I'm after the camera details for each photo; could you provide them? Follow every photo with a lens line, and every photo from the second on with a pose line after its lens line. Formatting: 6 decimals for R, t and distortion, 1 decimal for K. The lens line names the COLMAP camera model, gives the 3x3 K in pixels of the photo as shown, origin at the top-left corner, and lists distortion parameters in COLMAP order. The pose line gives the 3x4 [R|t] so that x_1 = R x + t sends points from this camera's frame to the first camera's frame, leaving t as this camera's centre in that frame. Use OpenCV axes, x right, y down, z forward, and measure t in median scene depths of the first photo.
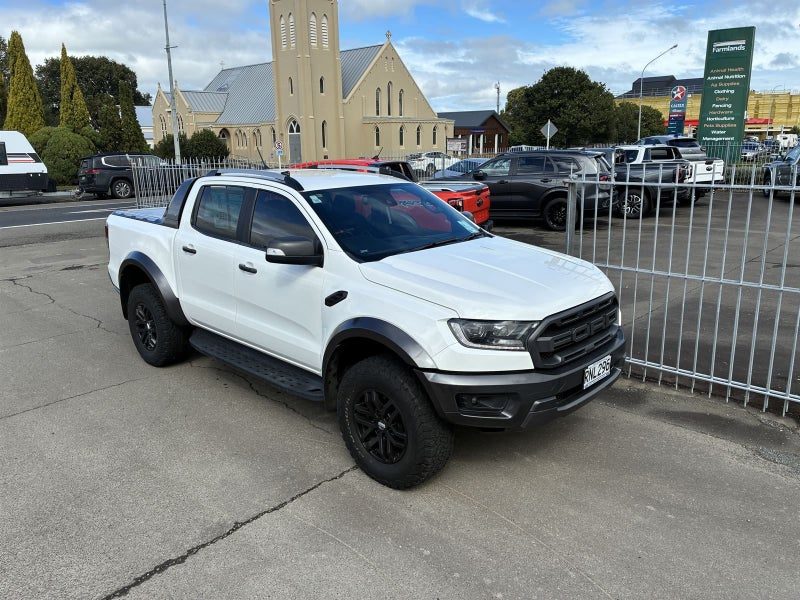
lens RADIAL K [[630.8, 0, 394.5], [0, 630.8, 300.1], [0, 0, 1]] dist [0.067020, -0.086189]
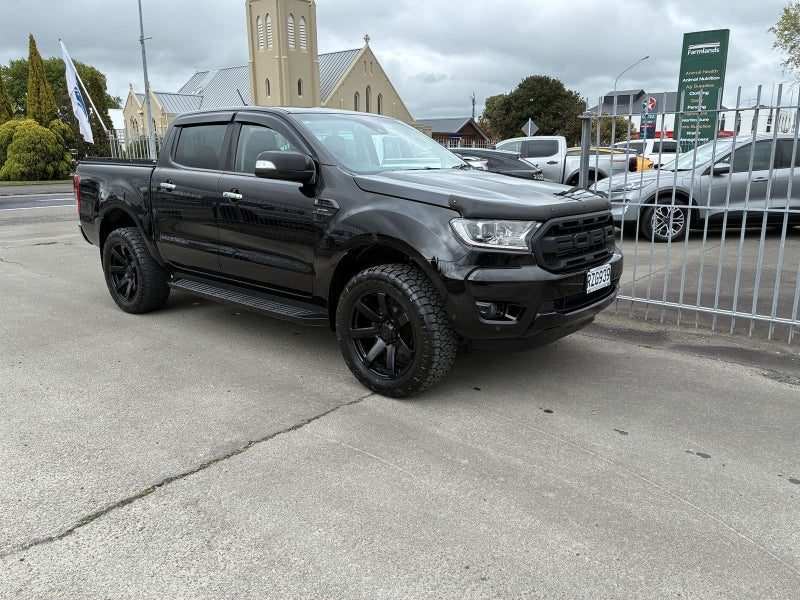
lens RADIAL K [[630.8, 0, 407.1], [0, 630.8, 304.4], [0, 0, 1]] dist [0.067020, -0.086189]
pose [[0.998351, -0.002504, 0.057341, -0.009772], [0.003136, 0.999935, -0.010934, 0.020977], [-0.057310, 0.011095, 0.998295, 0.010510]]
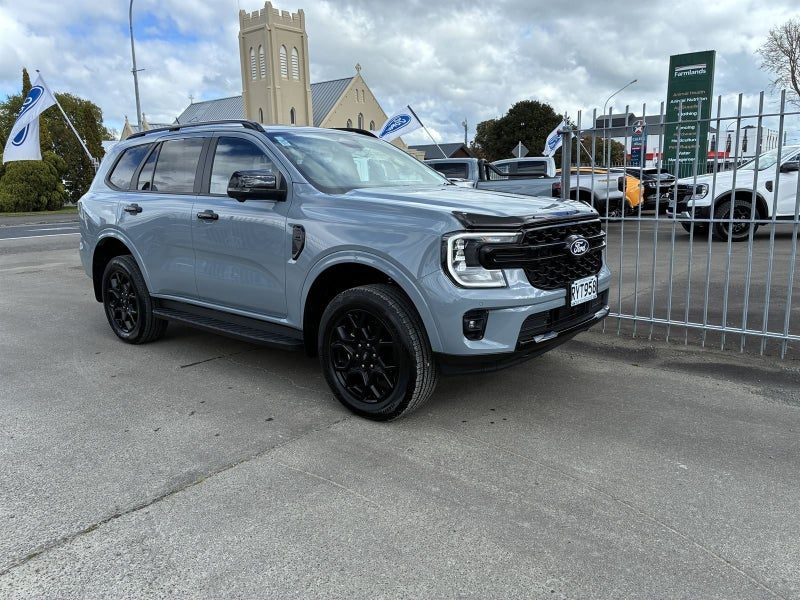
lens RADIAL K [[630.8, 0, 401.7], [0, 630.8, 303.0], [0, 0, 1]] dist [0.067020, -0.086189]
pose [[0.998363, -0.016962, 0.054616, -0.004384], [0.019822, 0.998438, -0.052245, 0.022140], [-0.053644, 0.053242, 0.997140, 0.016073]]
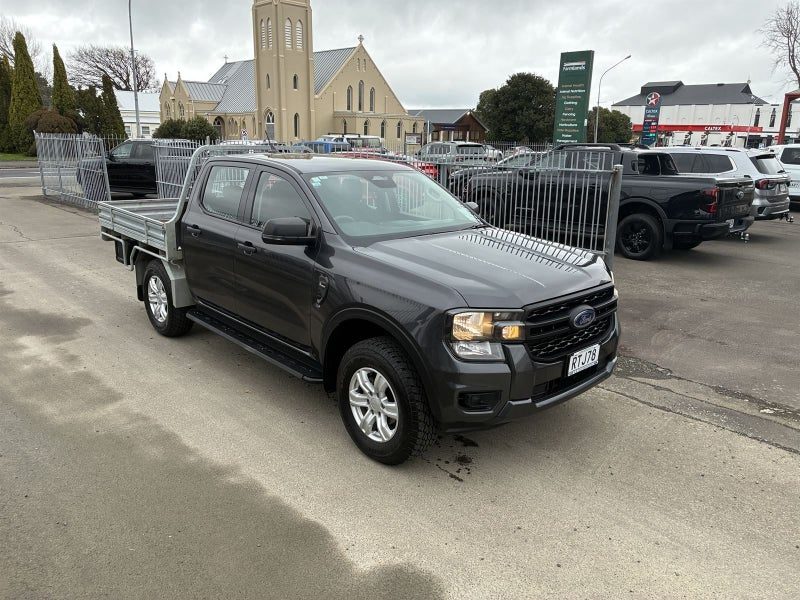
lens RADIAL K [[630.8, 0, 396.9], [0, 630.8, 300.3], [0, 0, 1]] dist [0.067020, -0.086189]
pose [[0.998034, 0.048920, -0.039168, 0.245093], [-0.048561, 0.998770, 0.010056, 0.060112], [0.039611, -0.008134, 0.999182, -0.249859]]
